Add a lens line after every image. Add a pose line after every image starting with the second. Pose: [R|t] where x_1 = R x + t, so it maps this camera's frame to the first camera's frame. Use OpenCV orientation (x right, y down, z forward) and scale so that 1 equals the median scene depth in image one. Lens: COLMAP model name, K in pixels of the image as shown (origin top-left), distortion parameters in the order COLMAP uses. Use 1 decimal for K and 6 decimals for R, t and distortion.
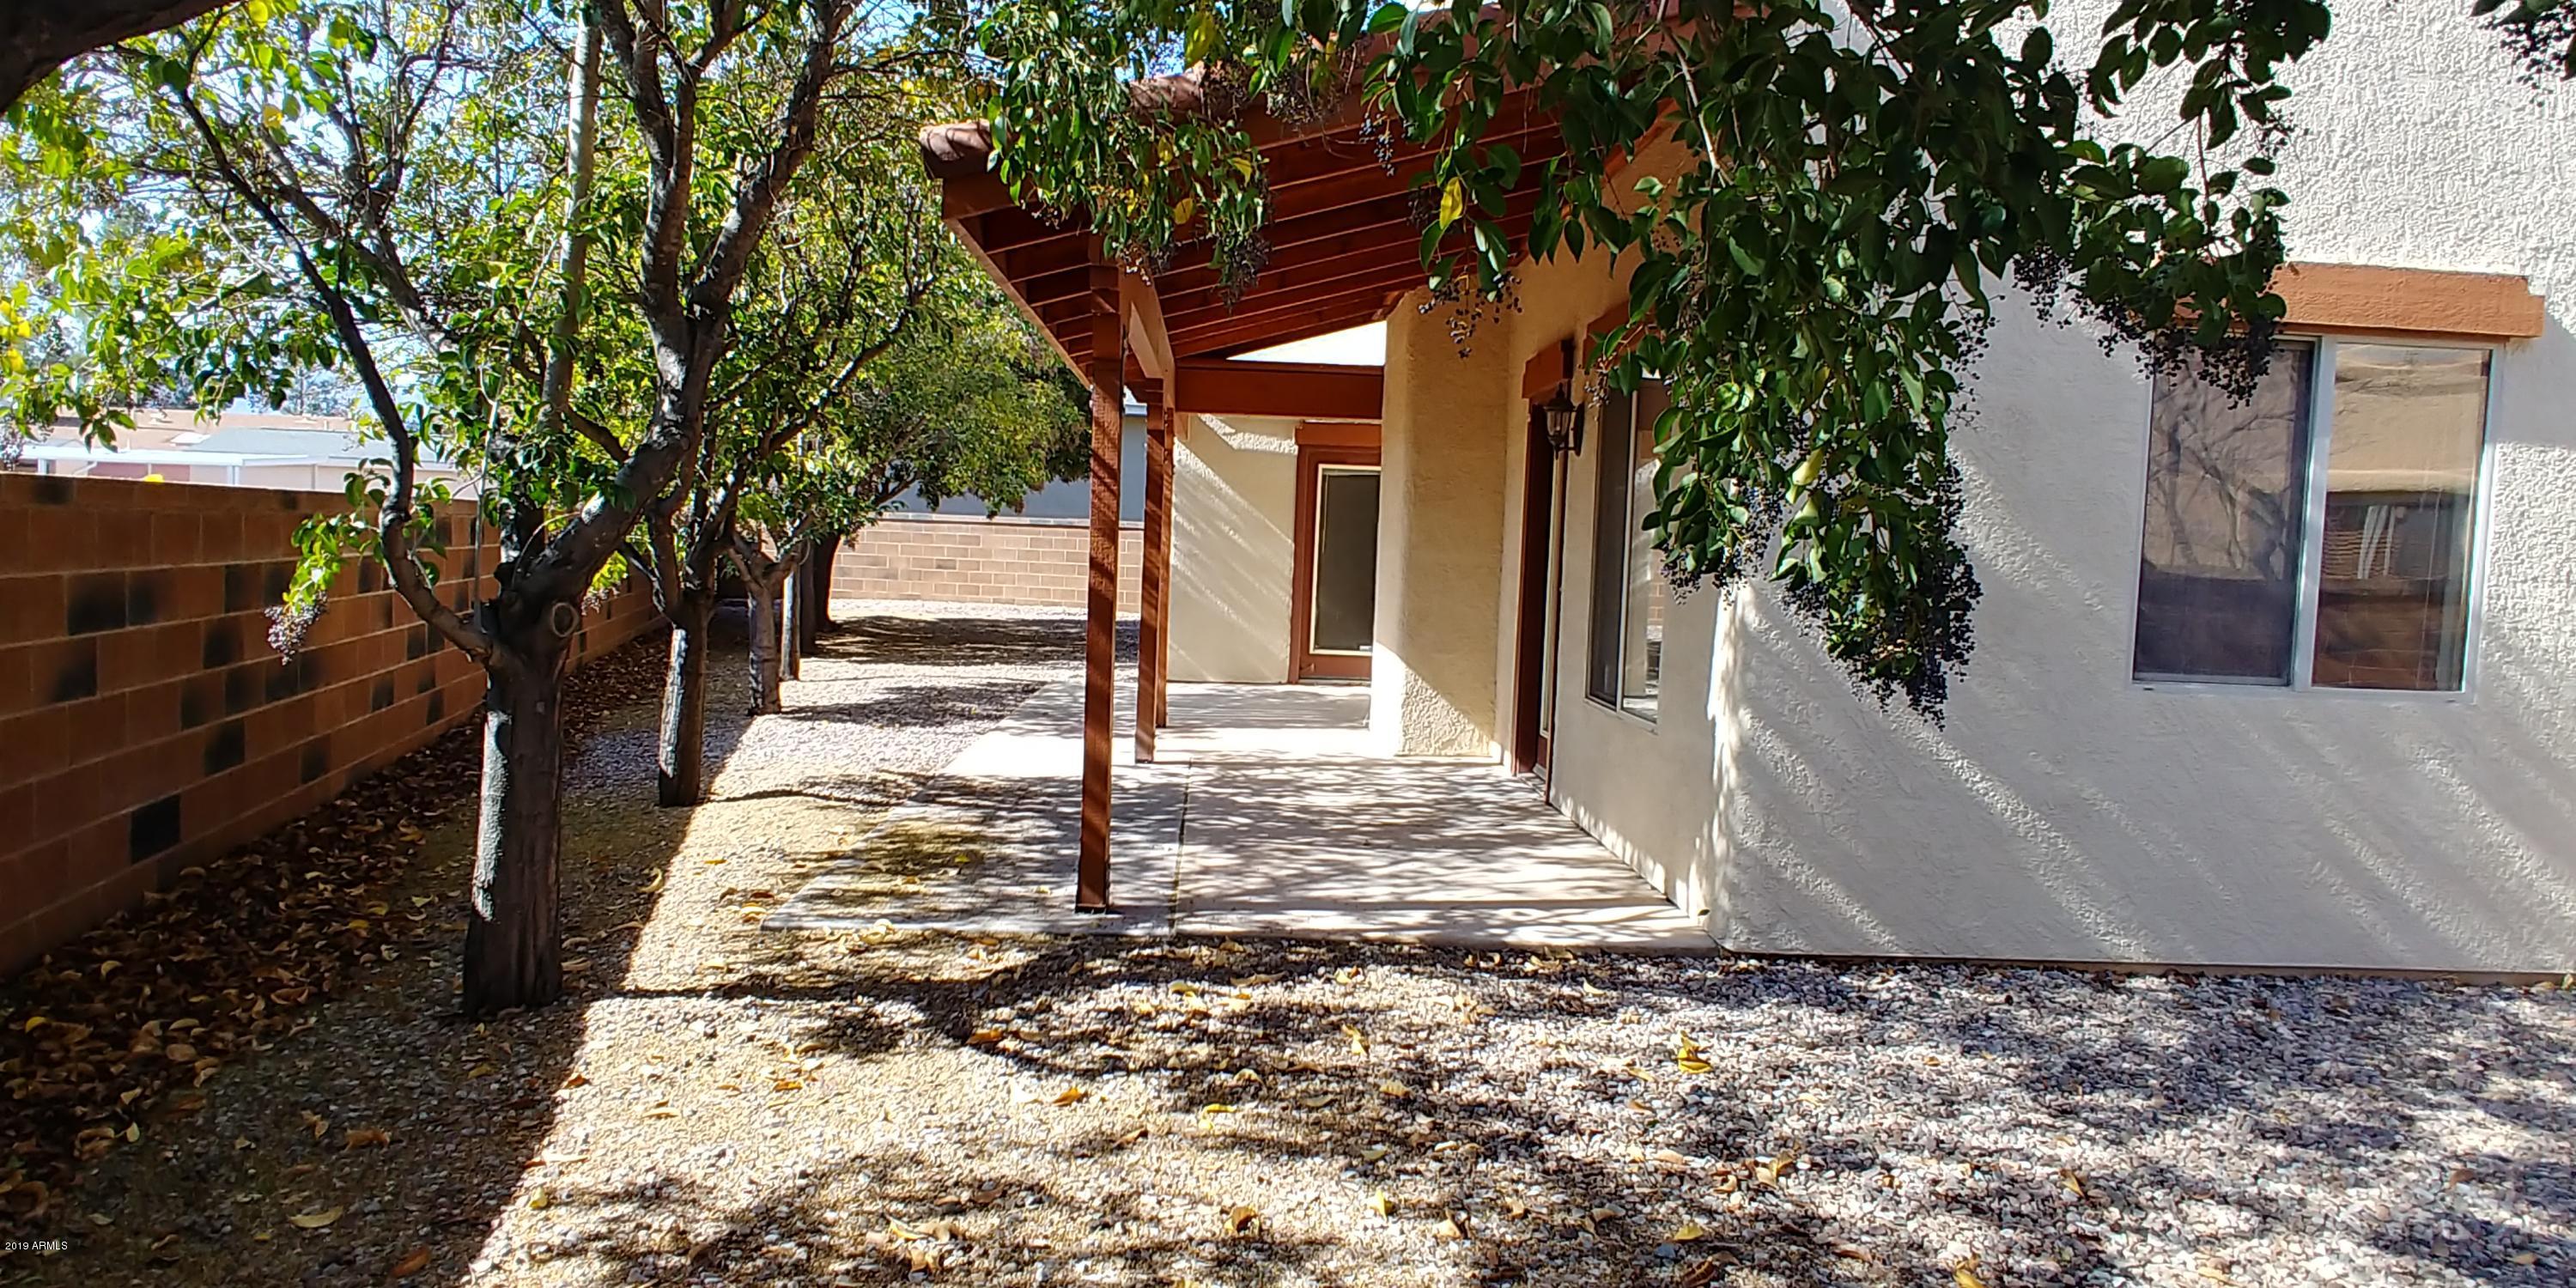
lens RADIAL K [[1581.7, 0, 1288.0], [0, 1581.7, 644.0], [0, 0, 1]] dist [0.001519, 0.000122]
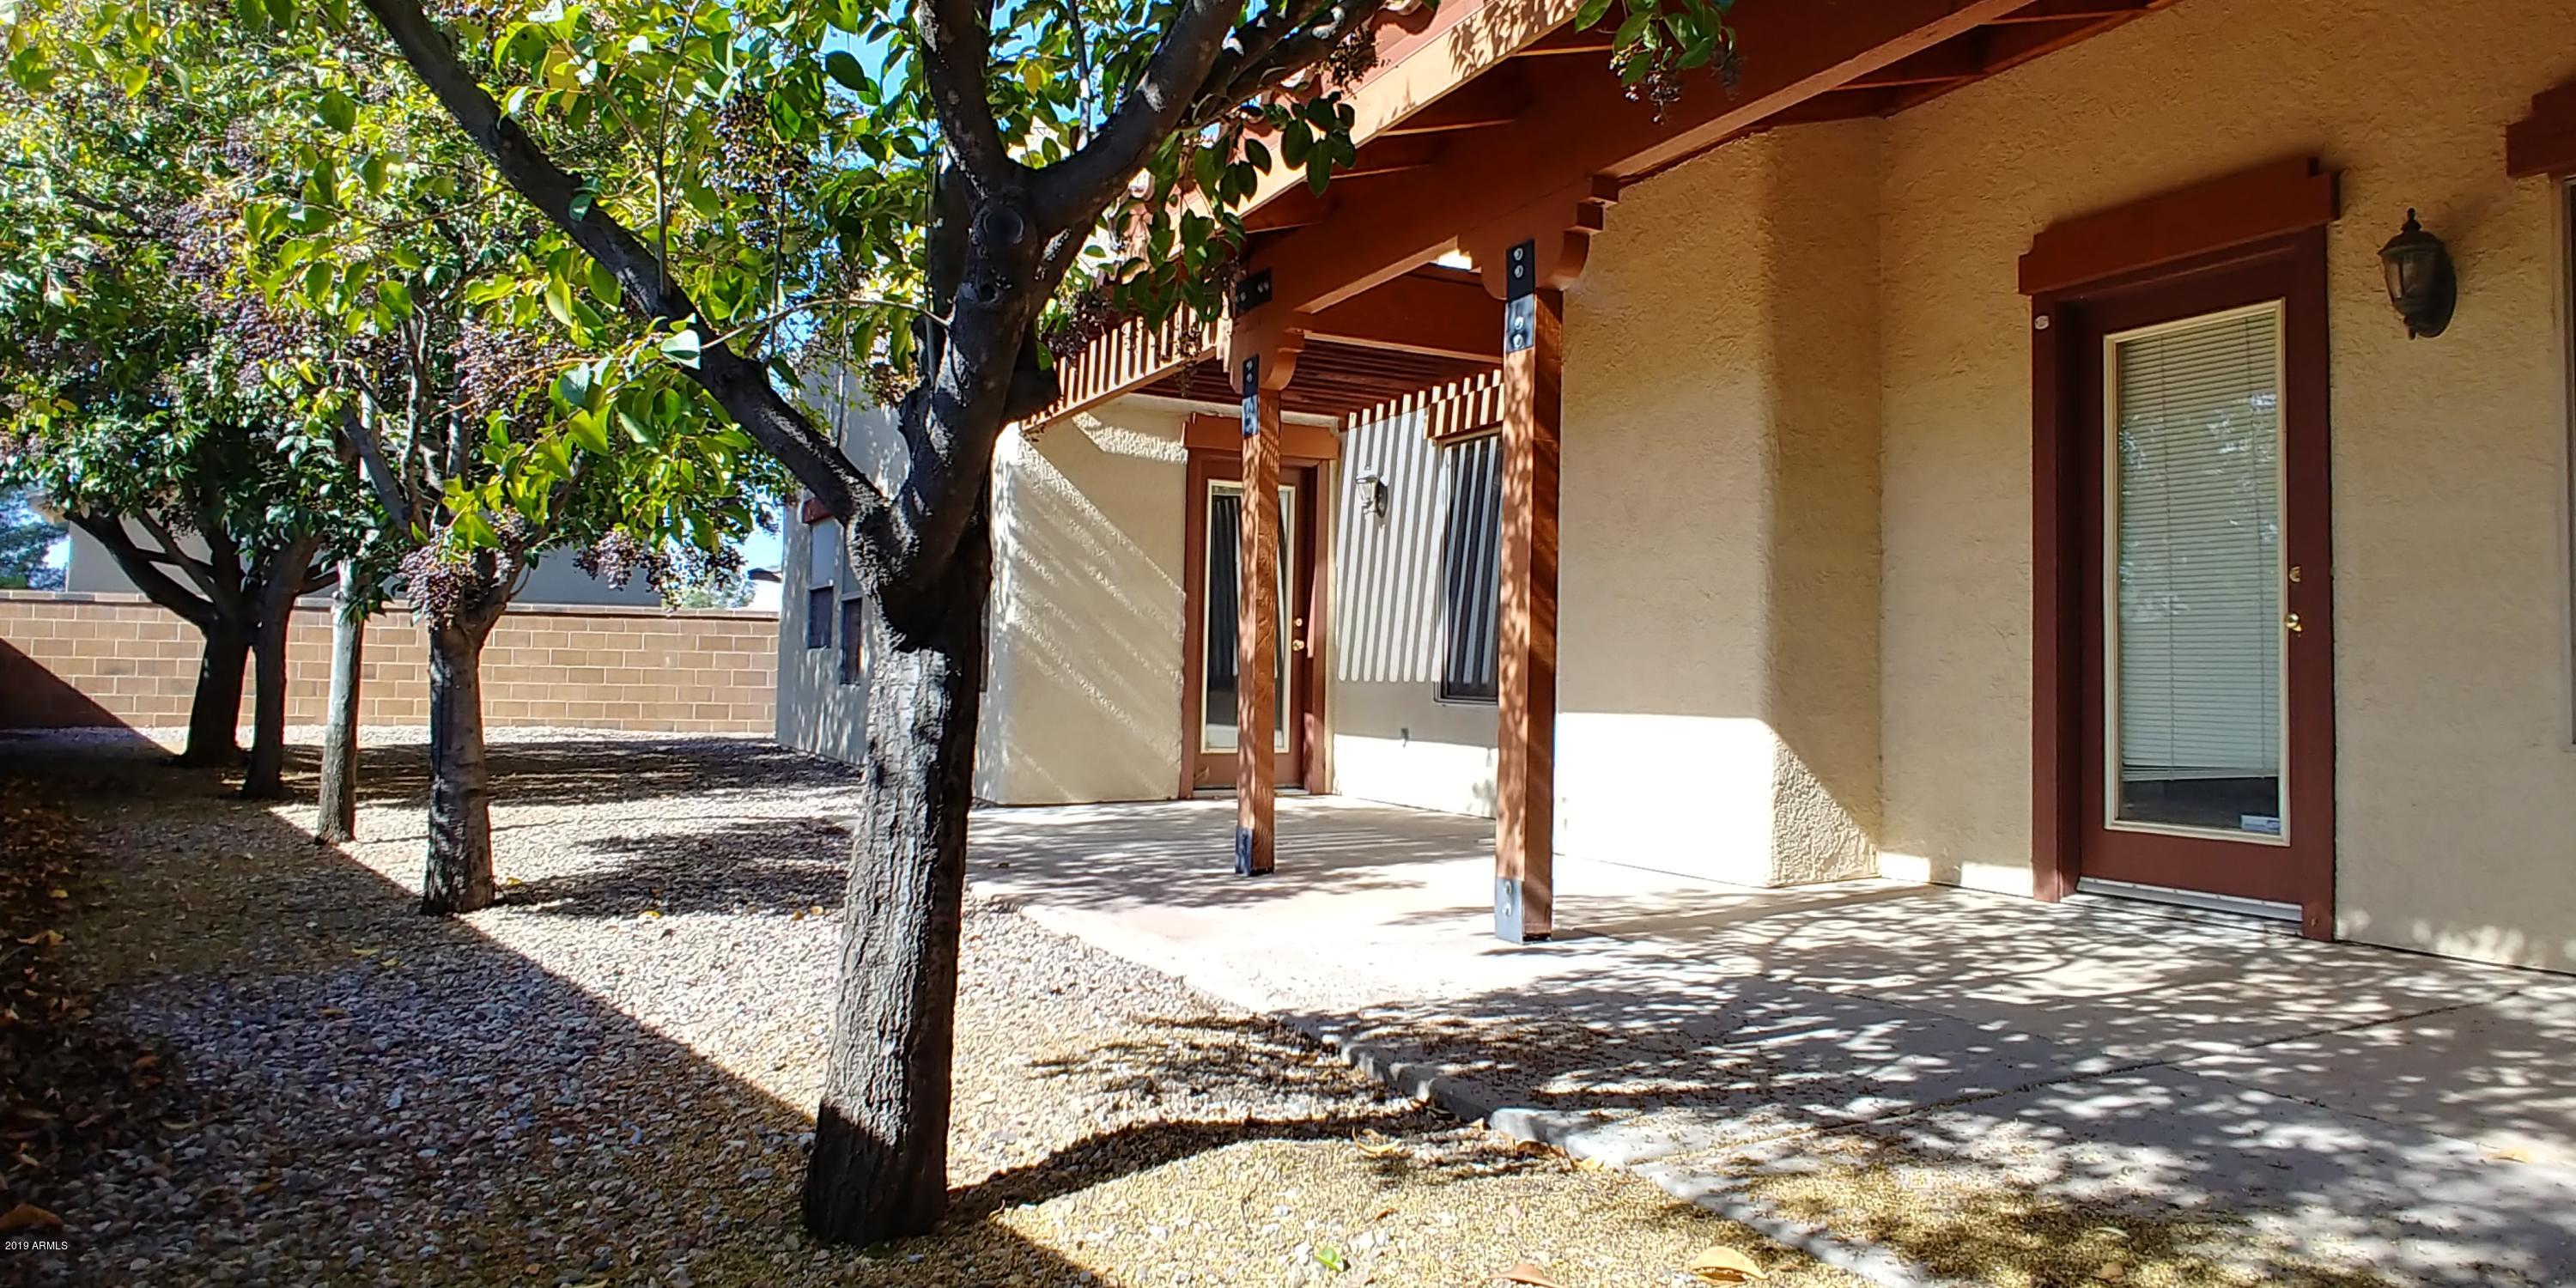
lens RADIAL K [[1581.7, 0, 1288.0], [0, 1581.7, 644.0], [0, 0, 1]] dist [0.001519, 0.000122]
pose [[0.911974, -0.017625, 0.409870, -0.238591], [0.048985, 0.996608, -0.066136, 0.006559], [-0.407313, 0.080392, 0.909743, 0.360966]]
